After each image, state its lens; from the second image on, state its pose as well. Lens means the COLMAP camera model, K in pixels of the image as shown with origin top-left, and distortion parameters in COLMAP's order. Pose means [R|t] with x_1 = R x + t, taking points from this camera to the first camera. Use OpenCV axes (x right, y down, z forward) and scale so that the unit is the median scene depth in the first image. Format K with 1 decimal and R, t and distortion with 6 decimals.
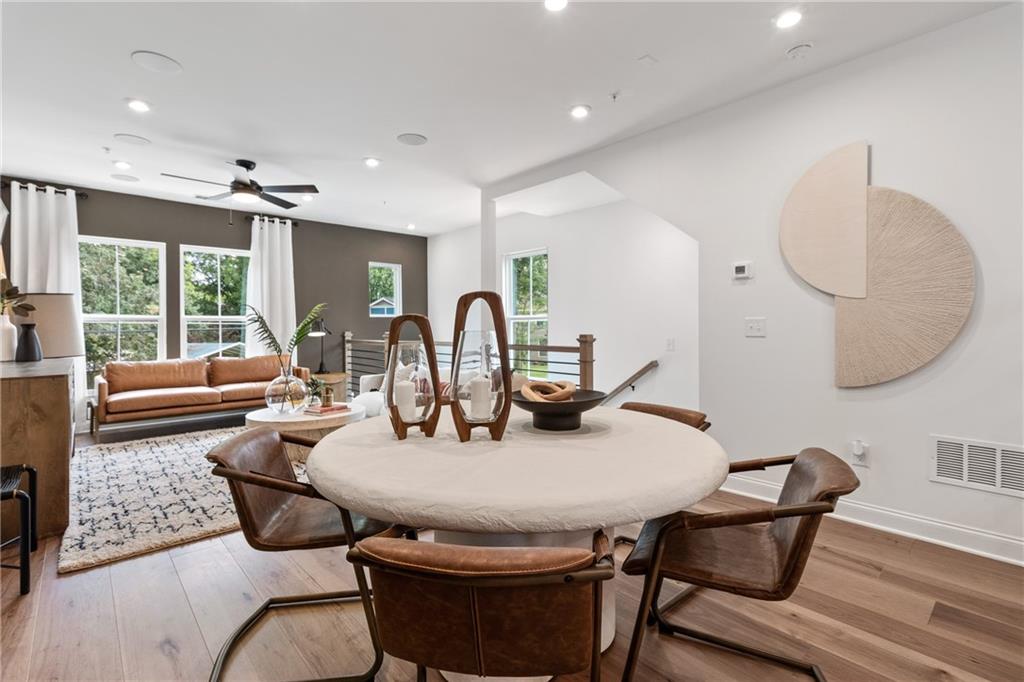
lens RADIAL K [[473.4, 0, 508.1], [0, 473.4, 329.4], [0, 0, 1]] dist [0.004362, 0.000166]
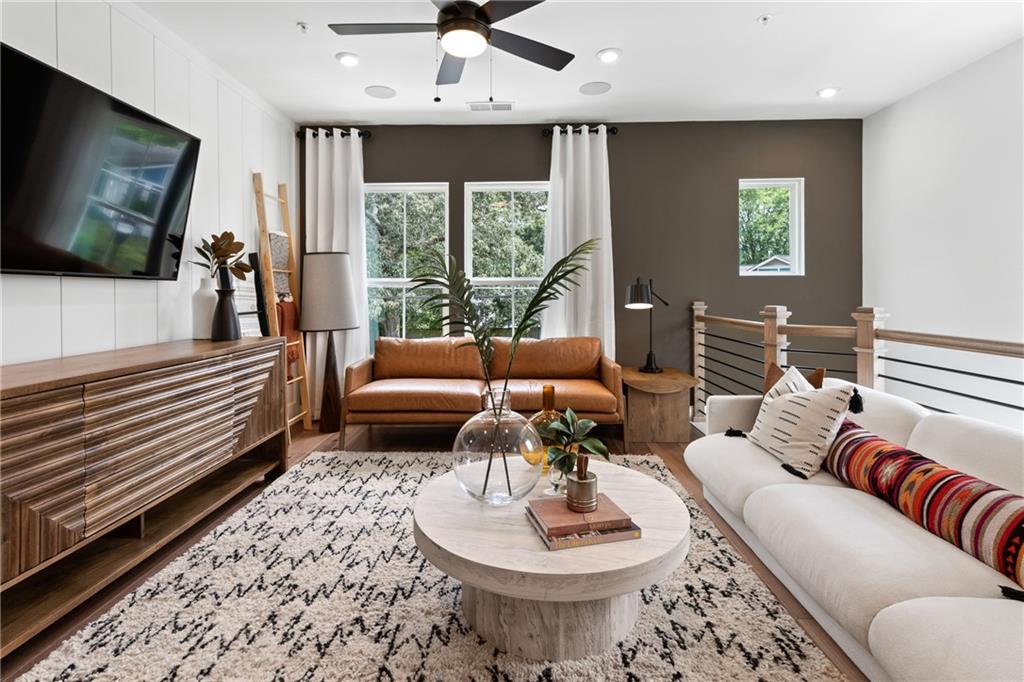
lens RADIAL K [[485.1, 0, 507.7], [0, 485.1, 296.2], [0, 0, 1]] dist [0.005239, -0.000007]
pose [[0.721732, 0.005851, -0.692148, -0.123840], [-0.003896, 0.999983, 0.004392, -0.004669], [0.692161, -0.000473, 0.721743, 0.534891]]
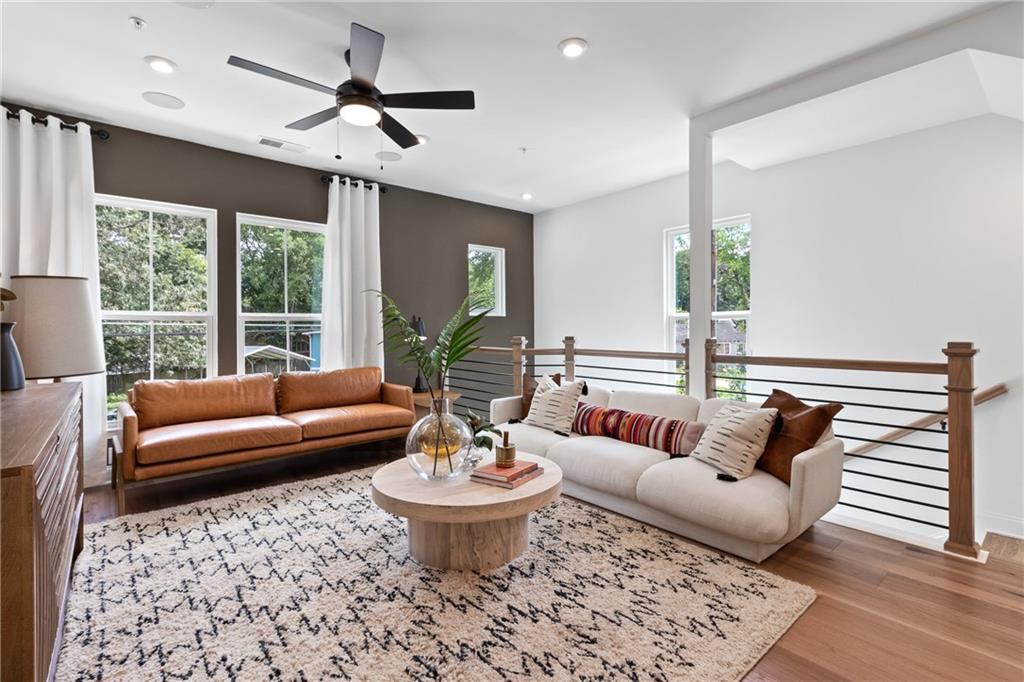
lens RADIAL K [[473.4, 0, 508.1], [0, 473.4, 329.4], [0, 0, 1]] dist [0.004362, 0.000166]
pose [[0.999392, -0.000594, -0.034873, -0.280661], [0.000471, 0.999994, -0.003525, -0.001864], [0.034875, 0.003507, 0.999386, 0.329618]]
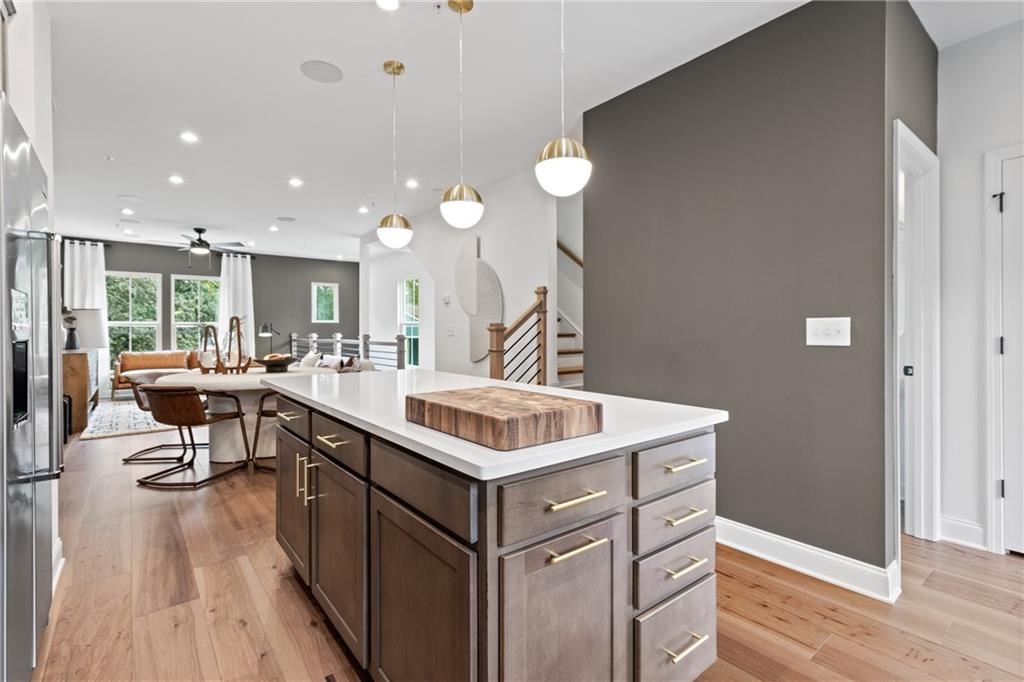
lens RADIAL K [[473.4, 0, 508.1], [0, 473.4, 329.4], [0, 0, 1]] dist [0.004362, 0.000166]
pose [[0.998044, 0.001539, -0.062500, 0.496348], [-0.001881, 0.999984, -0.005412, 0.000216], [0.062491, 0.005519, 0.998030, -0.456748]]
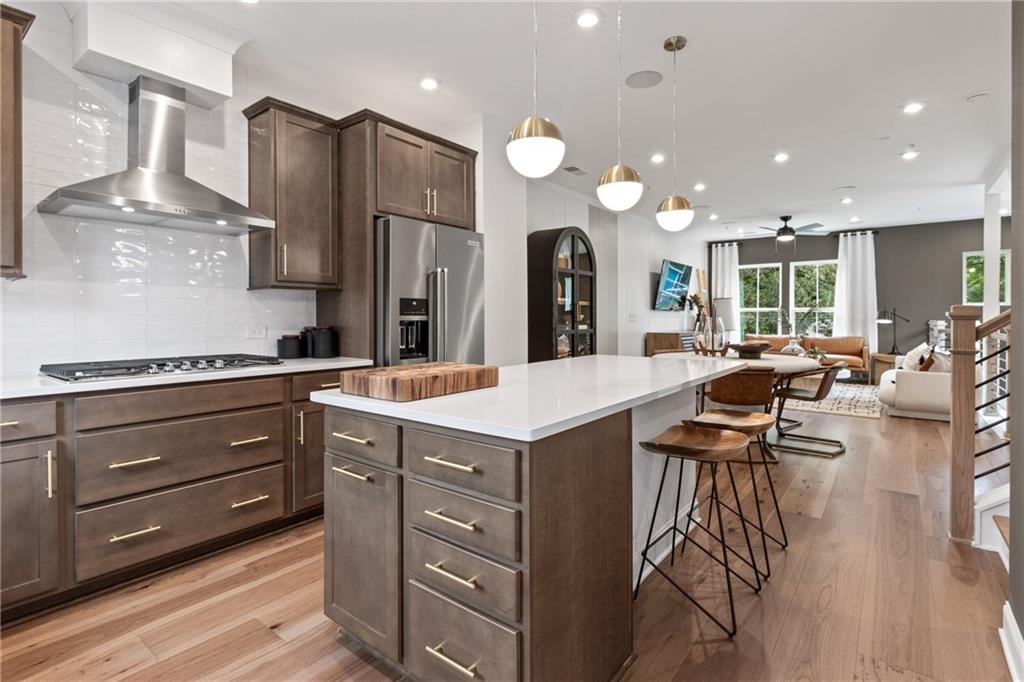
lens RADIAL K [[499.7, 0, 511.8], [0, 499.7, 316.6], [0, 0, 1]] dist [-0.002671, -0.000406]
pose [[0.178763, 0.004996, -0.983879, 0.821295], [-0.005202, 0.999978, 0.004133, -0.002625], [0.983878, 0.004379, 0.178785, -0.210845]]
